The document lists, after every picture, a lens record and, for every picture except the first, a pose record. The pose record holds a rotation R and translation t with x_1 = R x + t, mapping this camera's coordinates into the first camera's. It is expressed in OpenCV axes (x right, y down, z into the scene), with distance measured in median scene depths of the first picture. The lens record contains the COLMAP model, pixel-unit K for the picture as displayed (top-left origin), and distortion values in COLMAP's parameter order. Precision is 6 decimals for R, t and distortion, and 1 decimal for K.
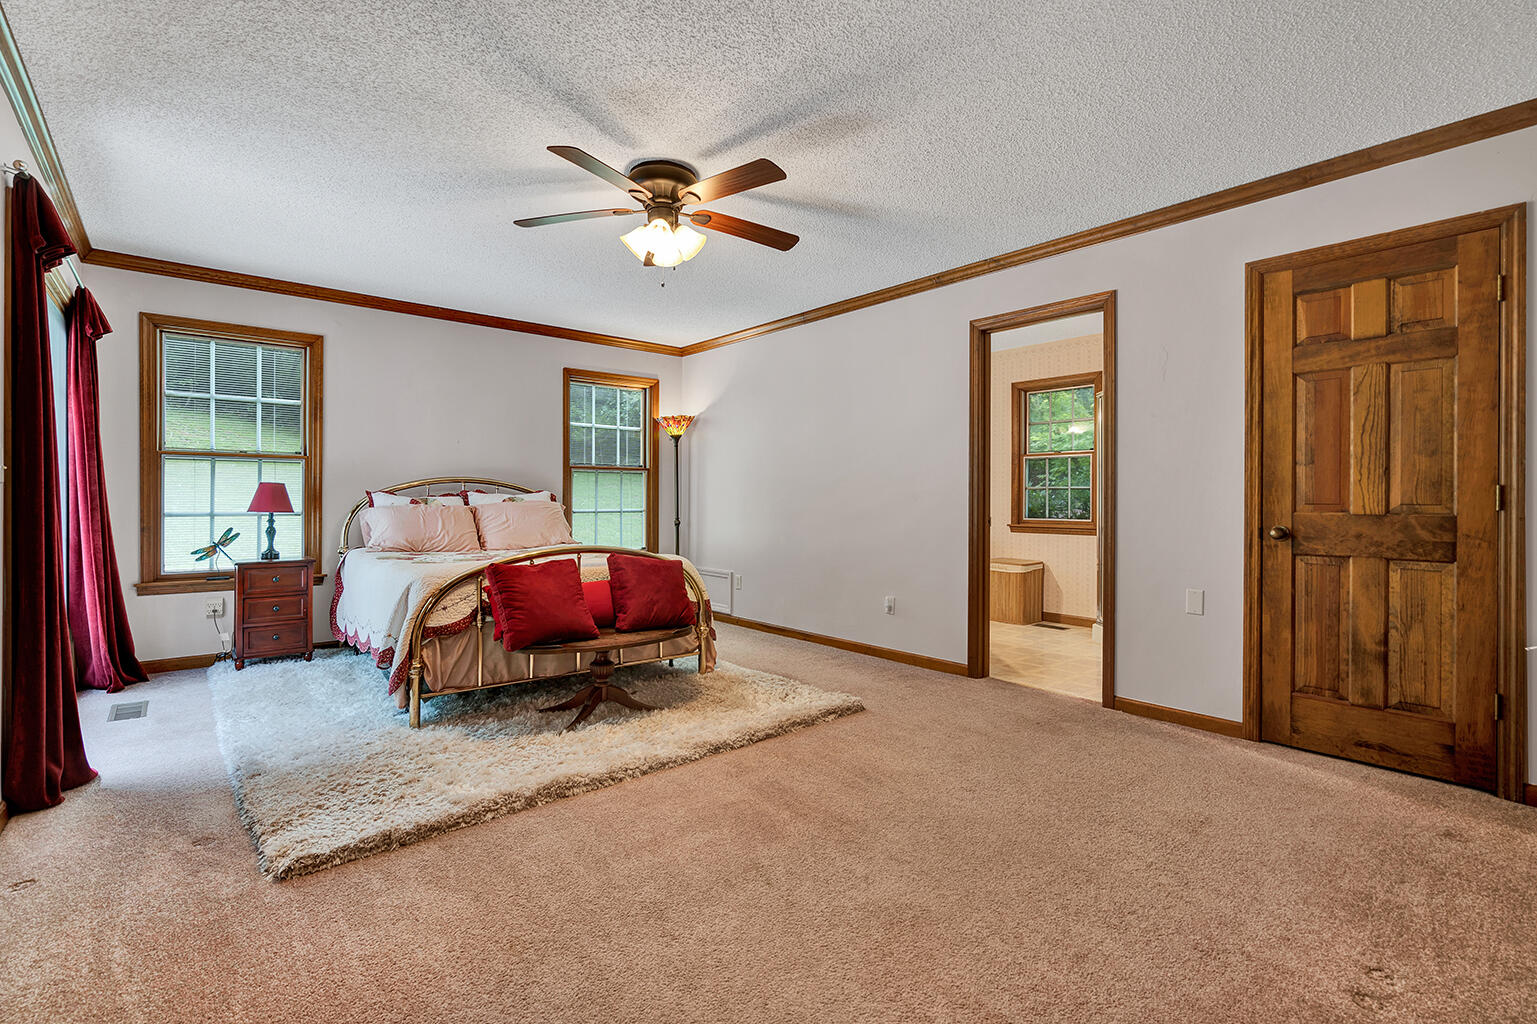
lens RADIAL K [[696.4, 0, 767.7], [0, 696.4, 507.7], [0, 0, 1]] dist [-0.010188, 0.003163]
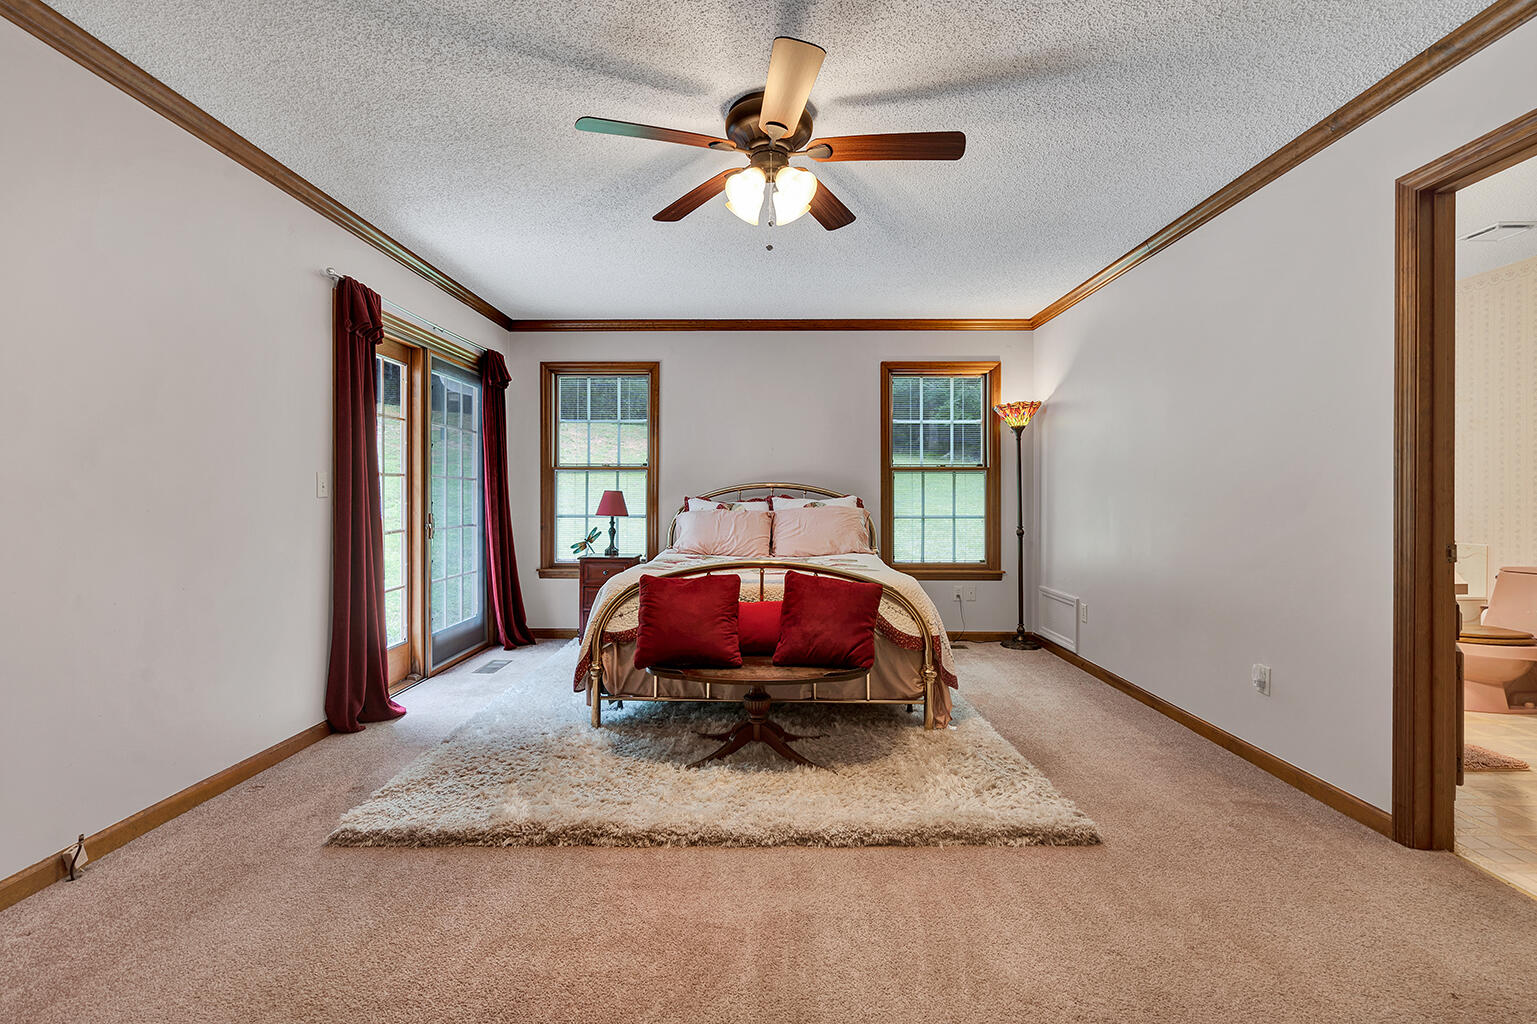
lens RADIAL K [[696.4, 0, 765.6], [0, 696.4, 504.9], [0, 0, 1]] dist [-0.010188, 0.003163]
pose [[0.757250, 0.004496, -0.653109, 0.305092], [-0.005675, 0.999984, 0.000304, -0.015704], [0.653100, 0.003476, 0.757263, 0.307737]]
